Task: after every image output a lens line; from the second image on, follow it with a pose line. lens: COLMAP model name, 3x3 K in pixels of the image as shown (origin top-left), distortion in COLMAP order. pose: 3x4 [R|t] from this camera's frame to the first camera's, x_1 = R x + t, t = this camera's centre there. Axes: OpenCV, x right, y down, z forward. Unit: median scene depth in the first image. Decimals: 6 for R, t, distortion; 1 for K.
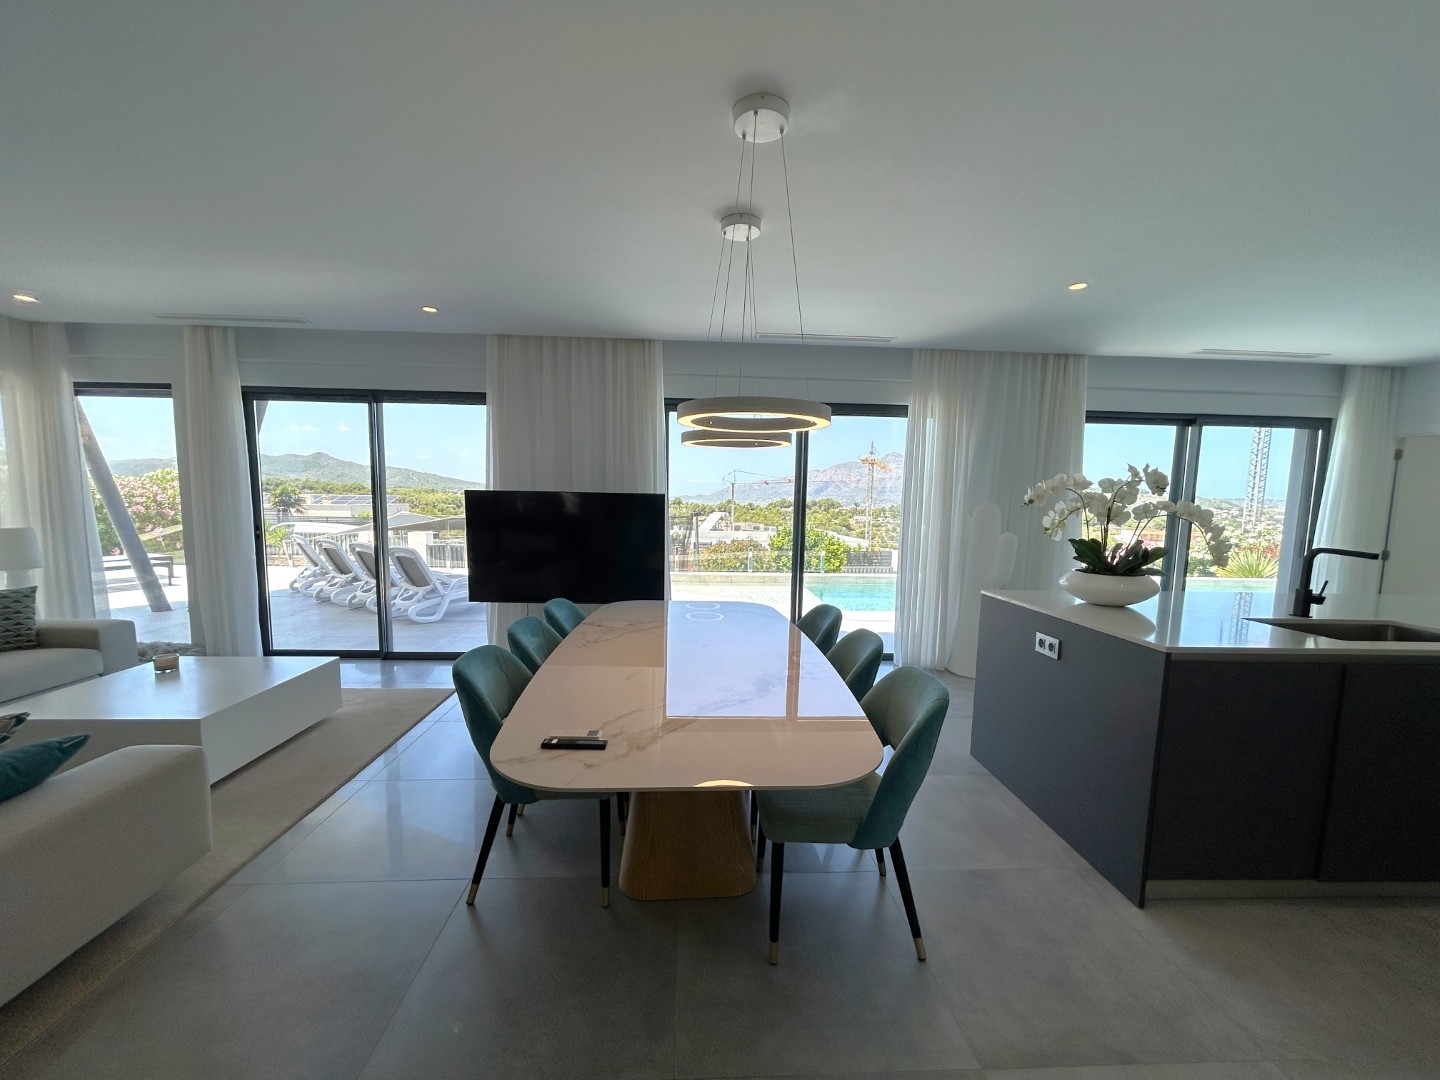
lens RADIAL K [[577.5, 0, 719.8], [0, 577.5, 561.7], [0, 0, 1]] dist [0.002339, -0.000918]
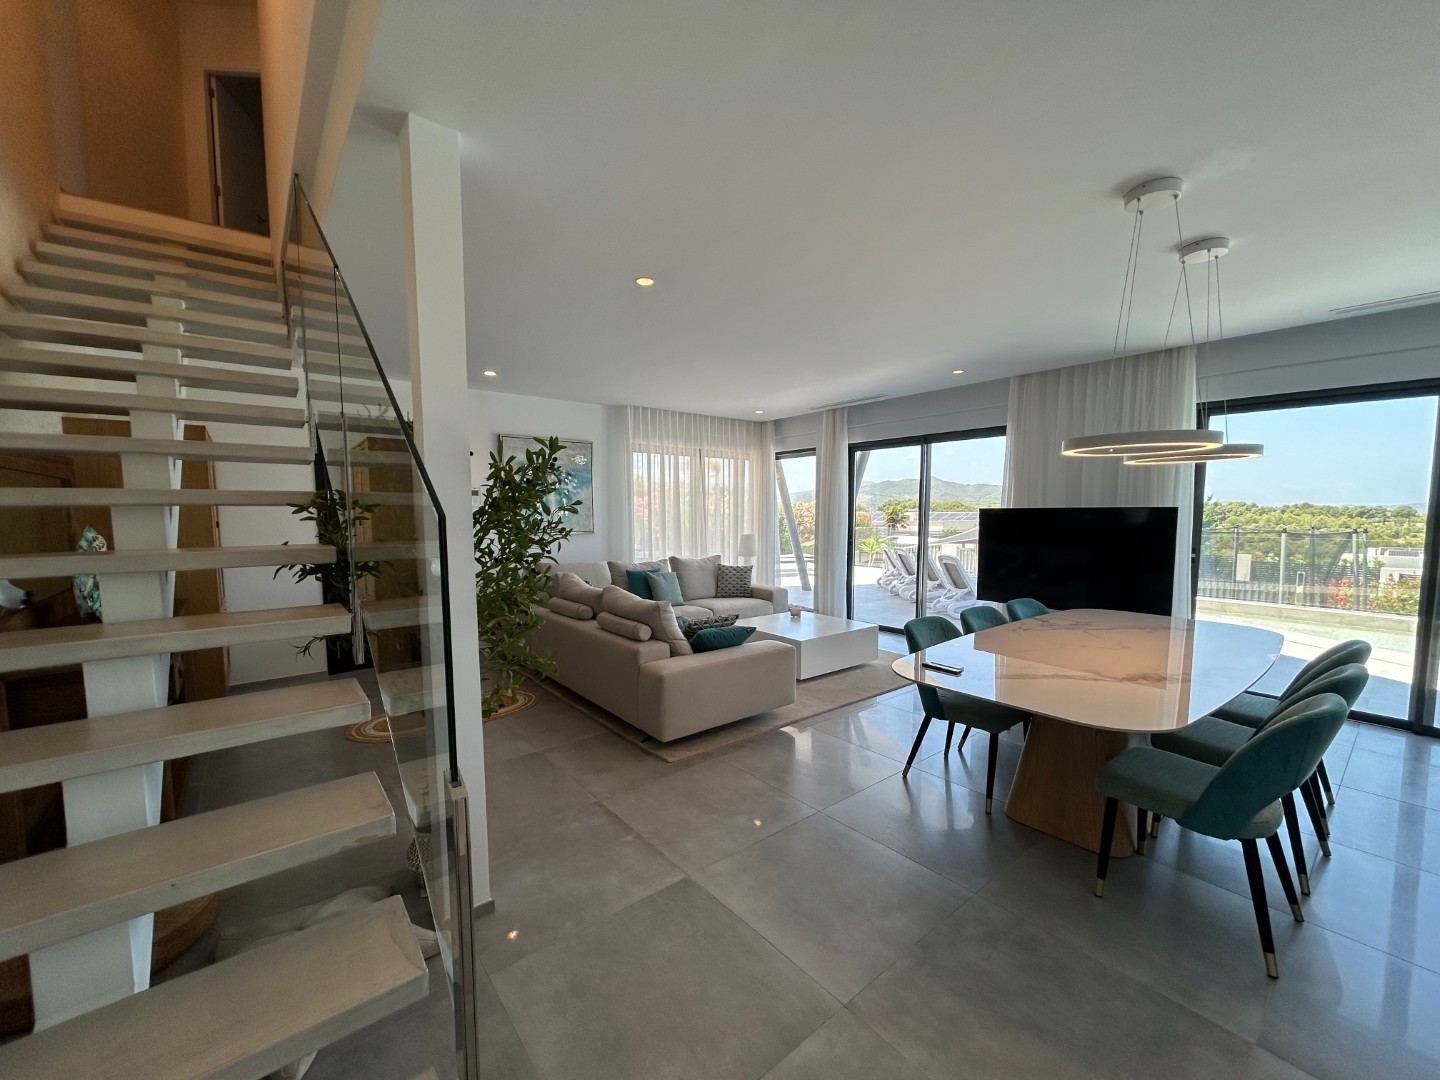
lens RADIAL K [[577.5, 0, 717.5], [0, 577.5, 560.8], [0, 0, 1]] dist [0.002339, -0.000918]
pose [[0.583237, 0.051611, -0.810661, 0.216152], [-0.075360, 0.997113, 0.009263, 0.015504], [0.808799, 0.055689, 0.585443, -0.150736]]
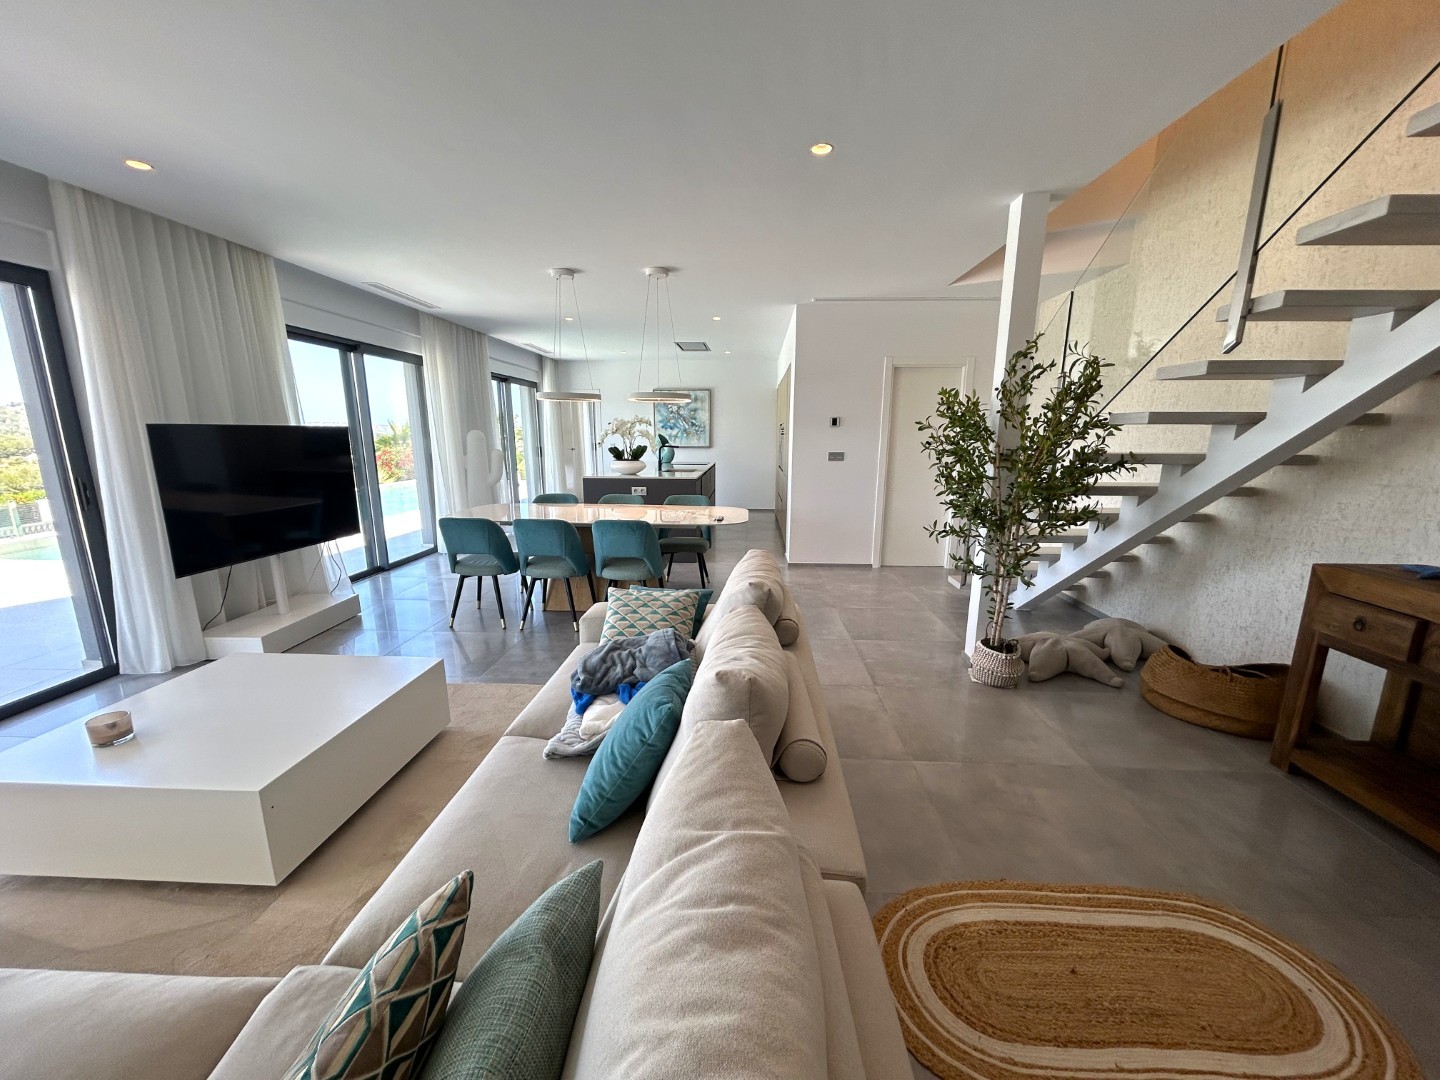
lens RADIAL K [[577.5, 0, 724.9], [0, 577.5, 563.3], [0, 0, 1]] dist [0.002339, -0.000918]
pose [[0.095798, -0.238116, 0.966501, -1.000392], [0.105801, 0.967902, 0.227974, -0.041630], [-0.989762, 0.080417, 0.117916, 0.203297]]
